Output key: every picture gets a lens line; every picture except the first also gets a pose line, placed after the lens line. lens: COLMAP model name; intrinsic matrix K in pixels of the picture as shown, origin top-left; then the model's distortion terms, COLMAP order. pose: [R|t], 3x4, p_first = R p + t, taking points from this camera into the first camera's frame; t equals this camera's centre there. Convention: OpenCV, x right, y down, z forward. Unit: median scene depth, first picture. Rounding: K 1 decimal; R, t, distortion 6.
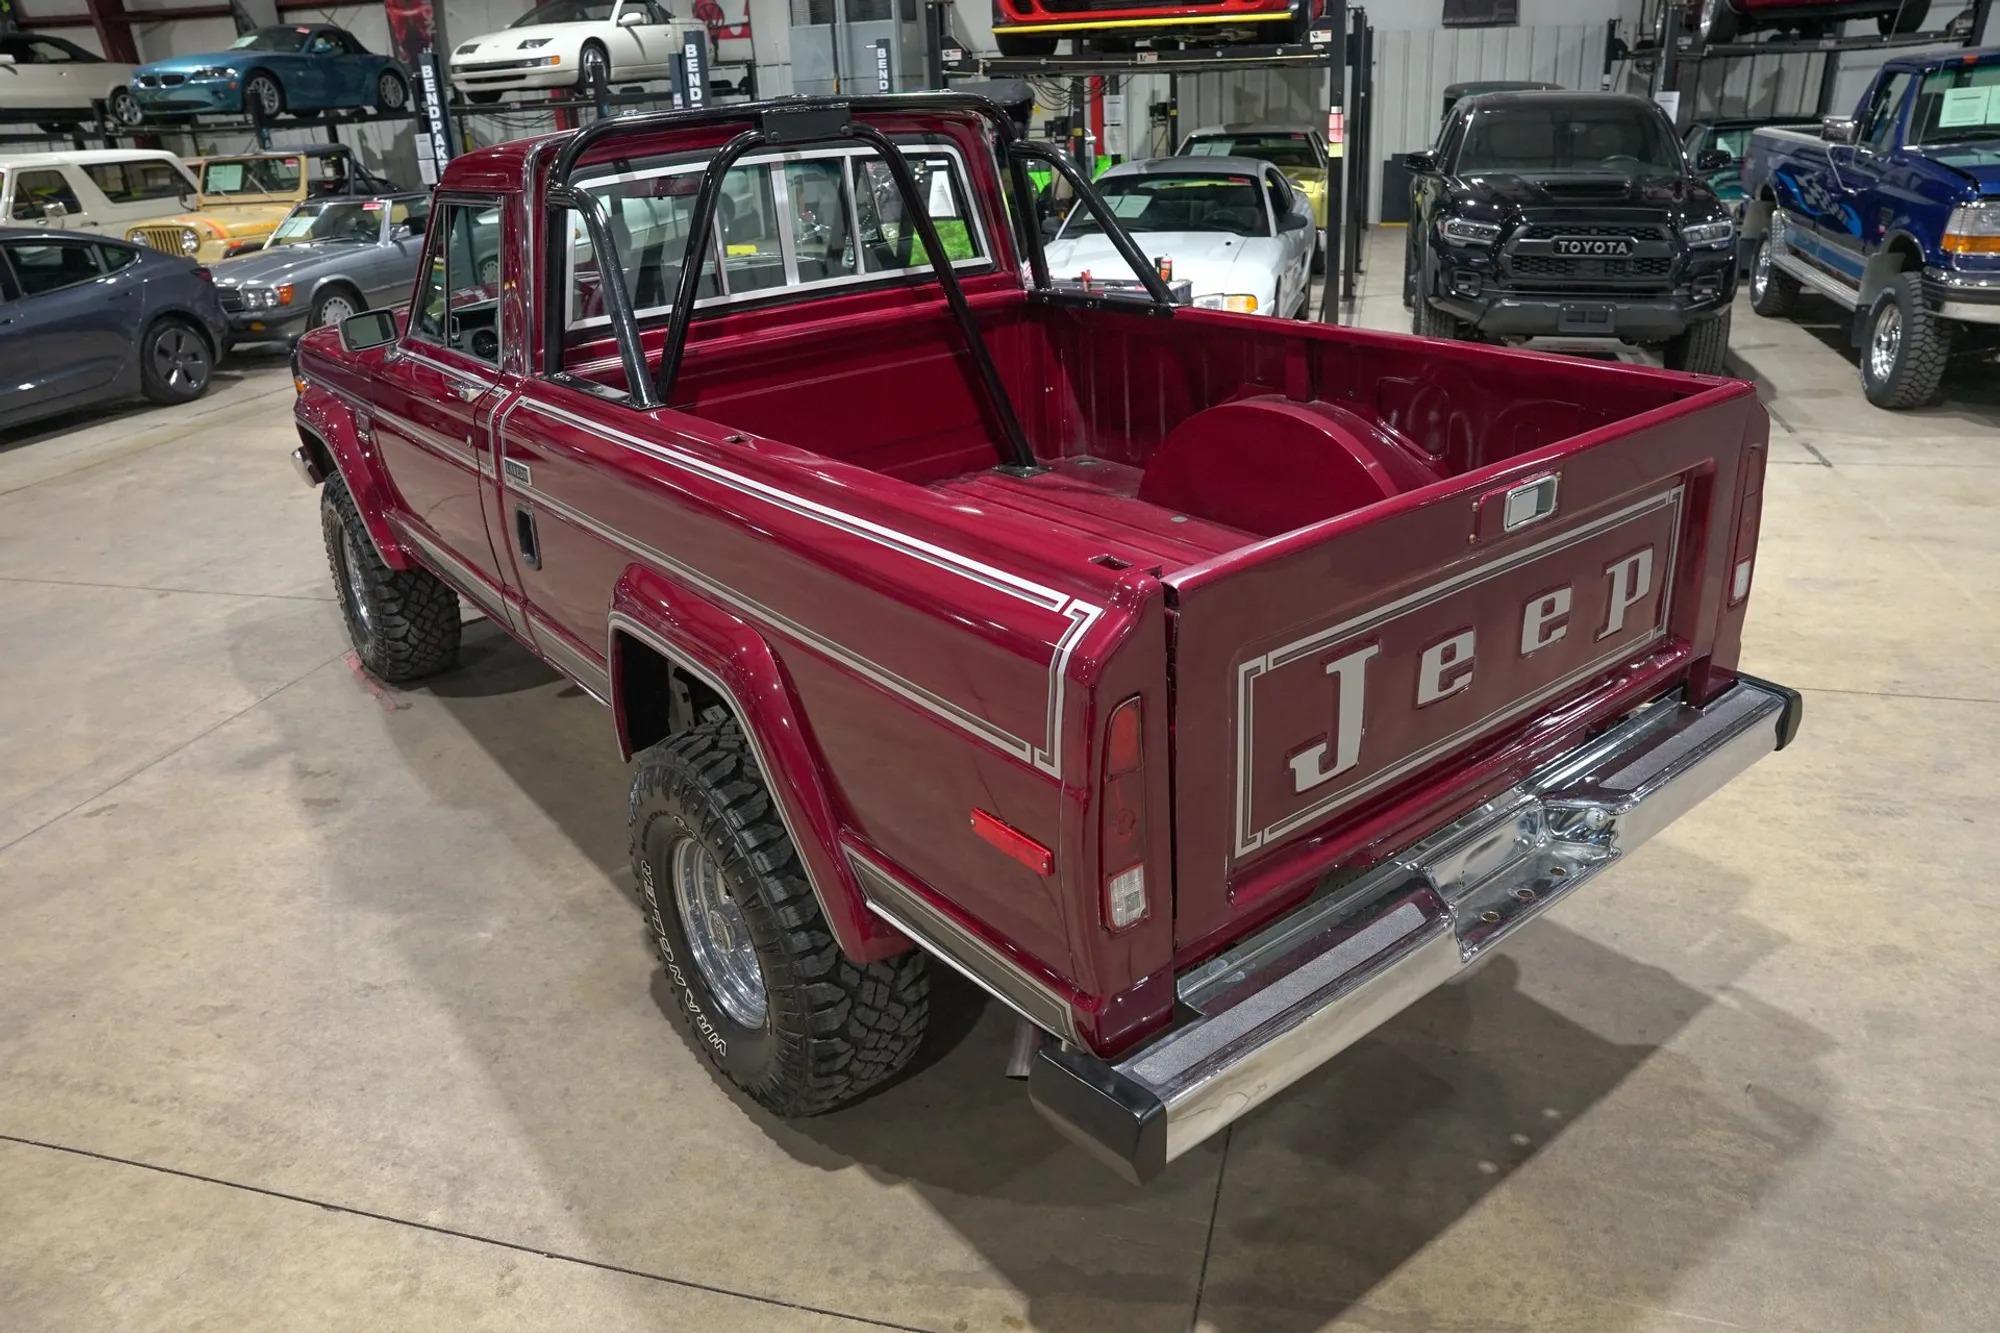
lens RADIAL K [[1370.6, 0, 1006.6], [0, 1370.6, 670.2], [0, 0, 1]] dist [-0.140519, 0.110315]
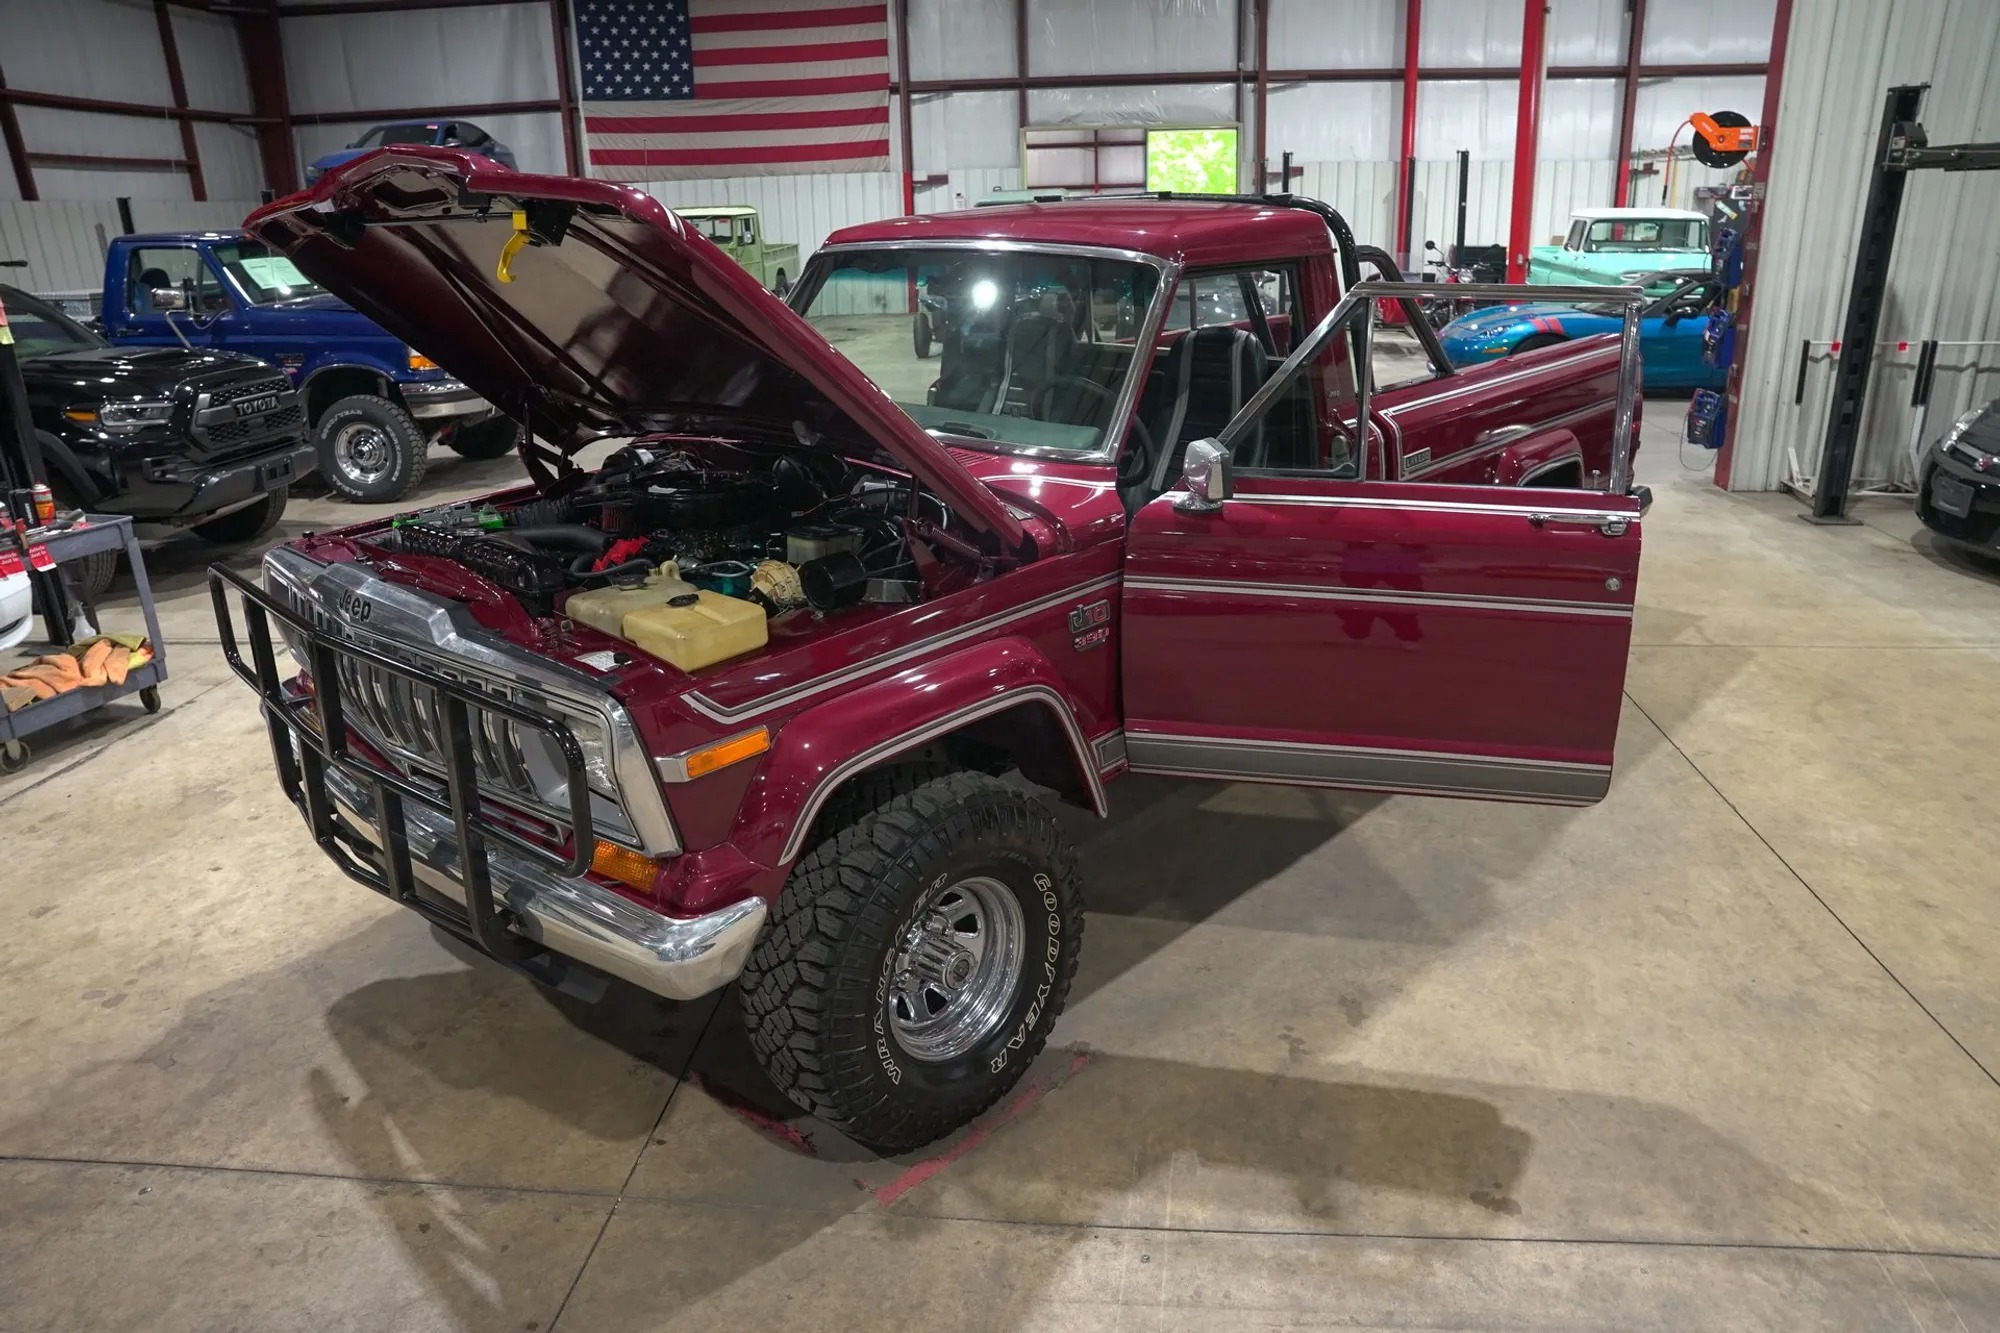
lens RADIAL K [[1370.6, 0, 1003.5], [0, 1370.6, 661.0], [0, 0, 1]] dist [-0.140519, 0.110315]
pose [[-0.162008, -0.273400, 0.948159, -1.795868], [0.423310, 0.848698, 0.317049, -0.639503], [-0.891382, 0.452730, -0.021763, 1.668676]]
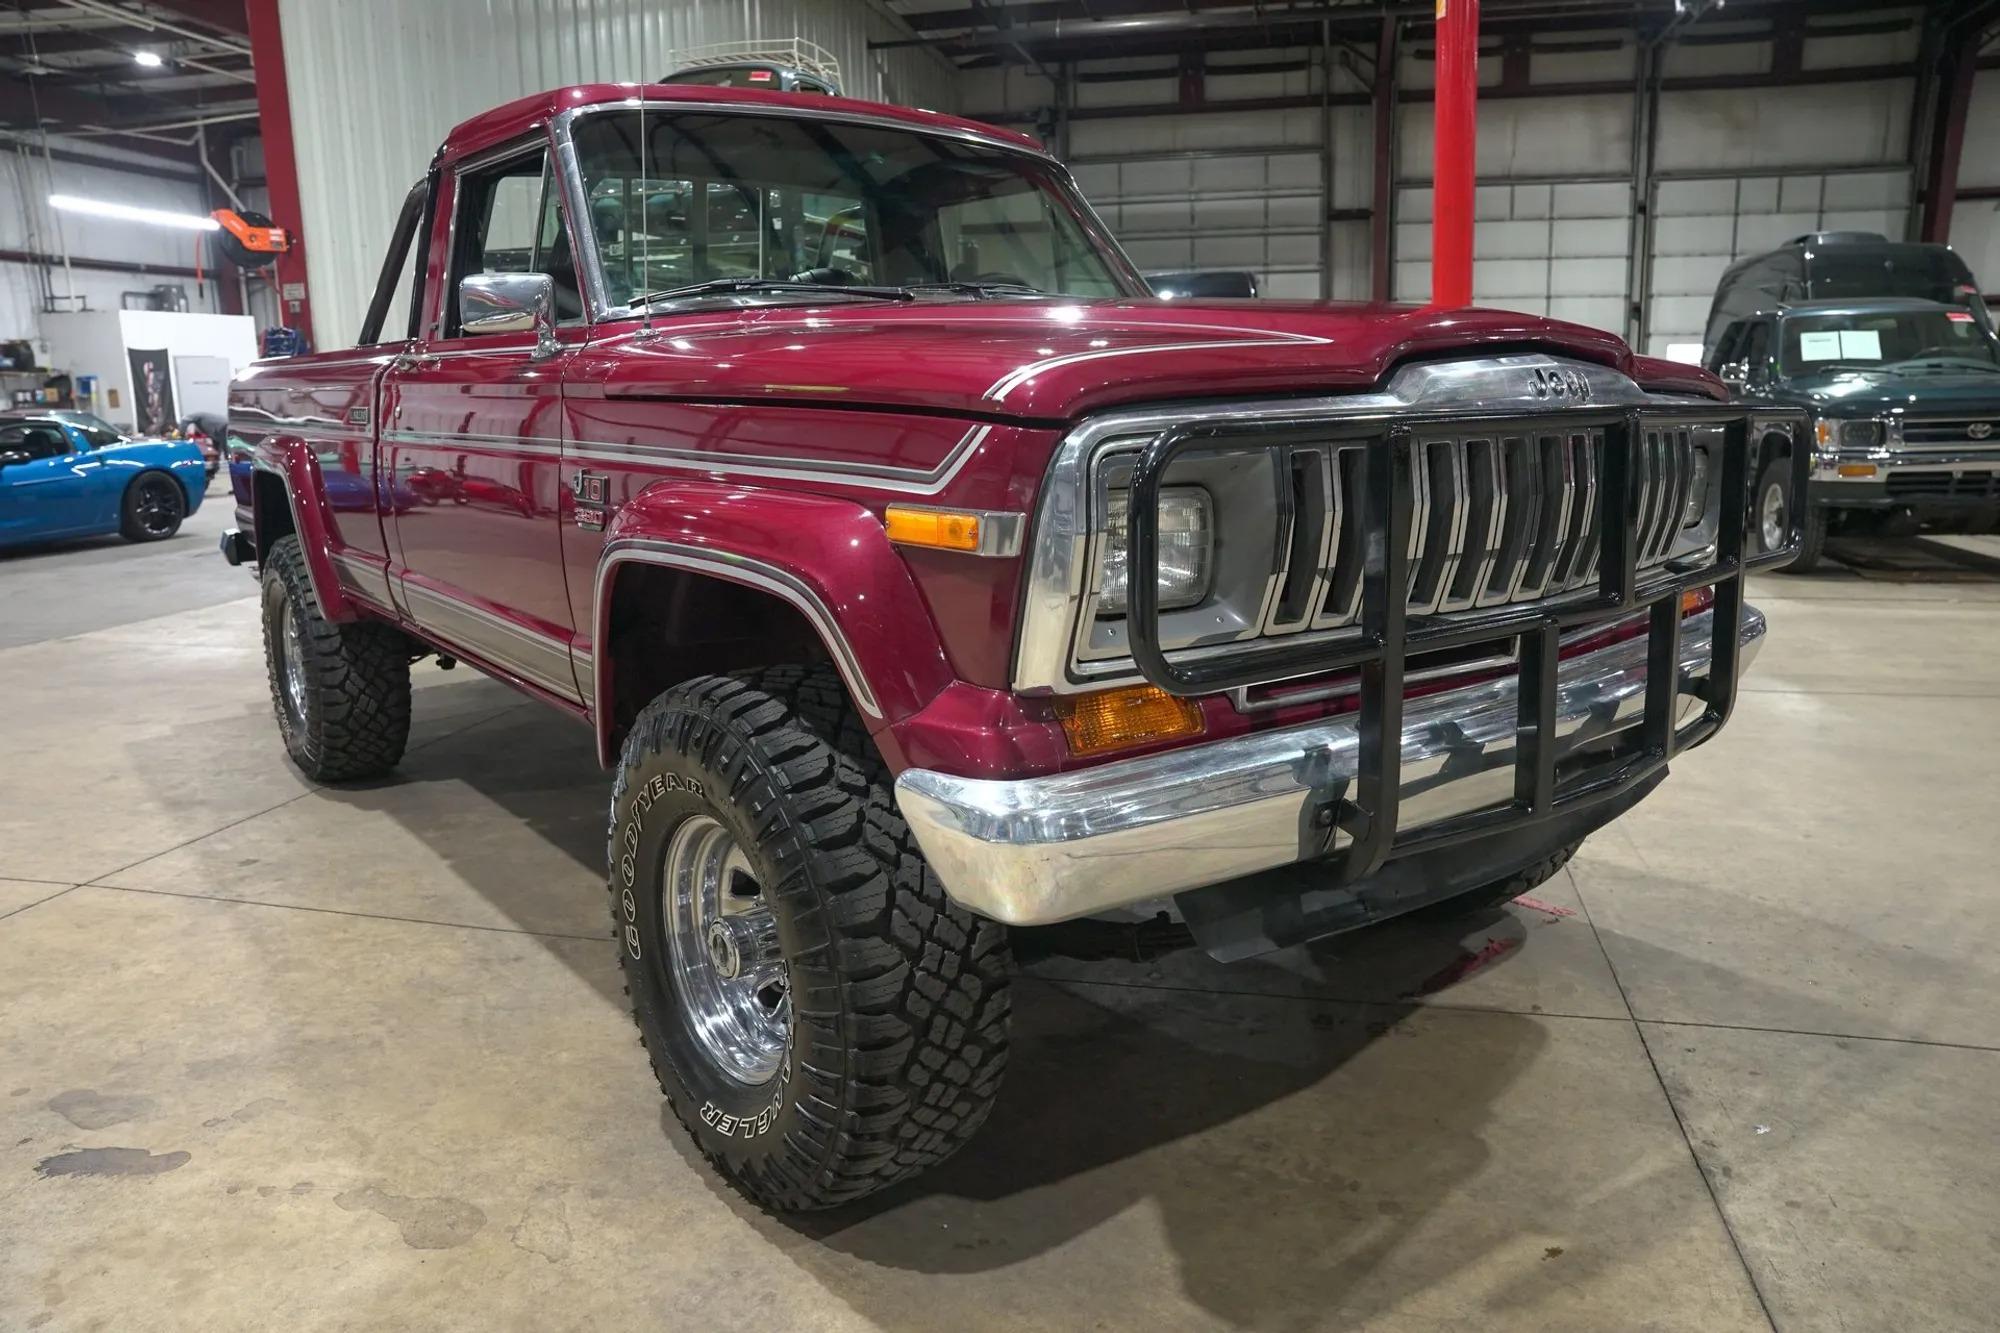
lens RADIAL K [[1370.6, 0, 1006.1], [0, 1370.6, 664.1], [0, 0, 1]] dist [-0.140519, 0.110315]
pose [[-0.997598, 0.068403, -0.010966, -0.479035], [0.049544, 0.815094, 0.577206, -0.854641], [0.048421, 0.575276, -0.816525, 2.674540]]
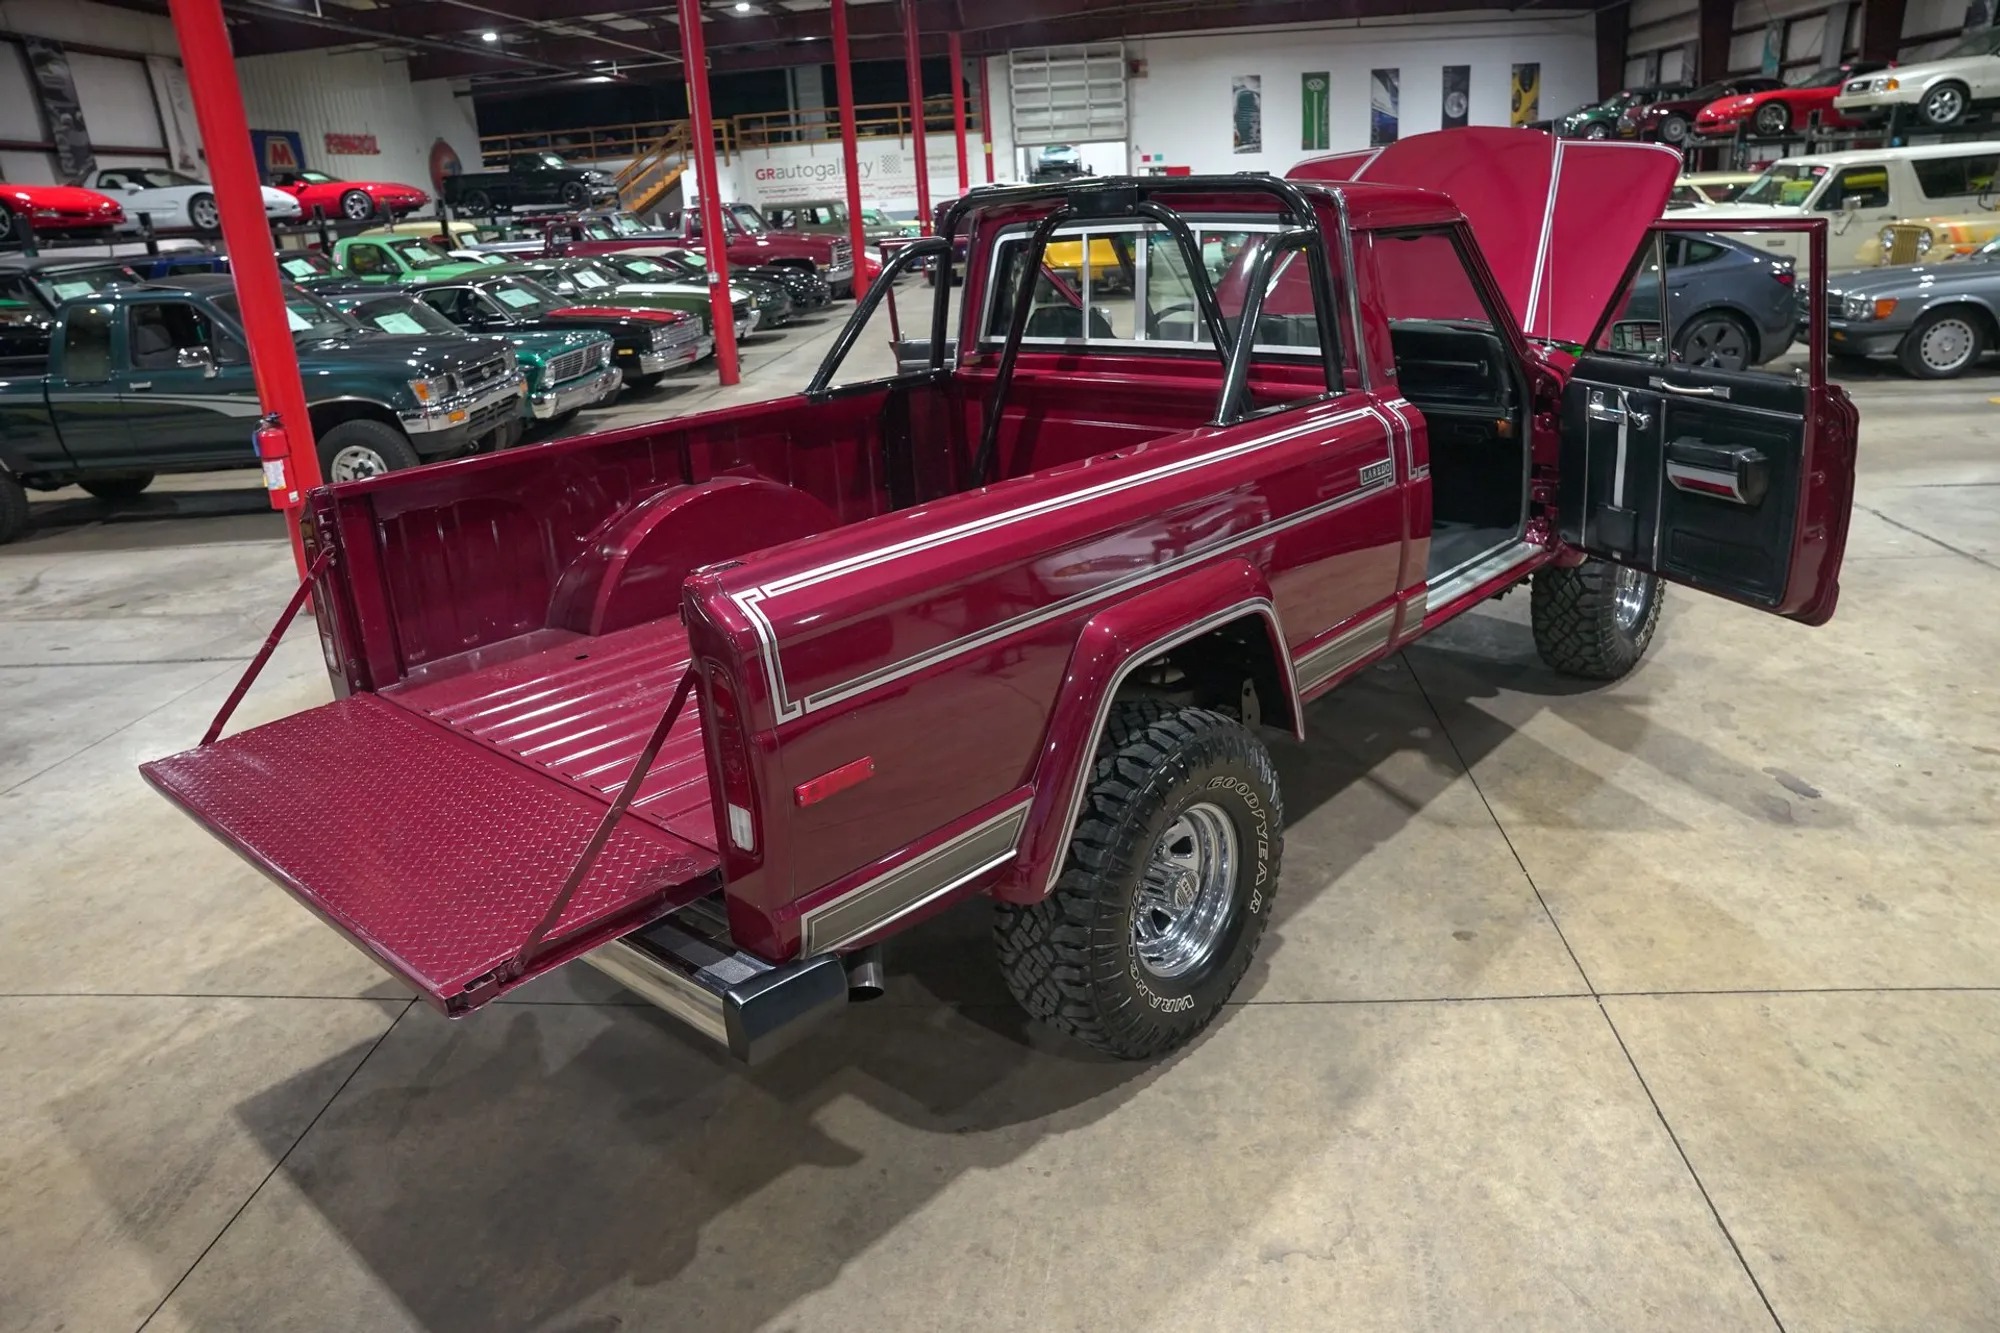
lens RADIAL K [[1370.6, 0, 1006.0], [0, 1370.6, 669.3], [0, 0, 1]] dist [-0.140519, 0.110315]
pose [[0.183723, 0.365590, -0.912463, 1.261054], [-0.346006, 0.892908, 0.288088, -0.433588], [0.920068, 0.262790, 0.290544, 0.848748]]
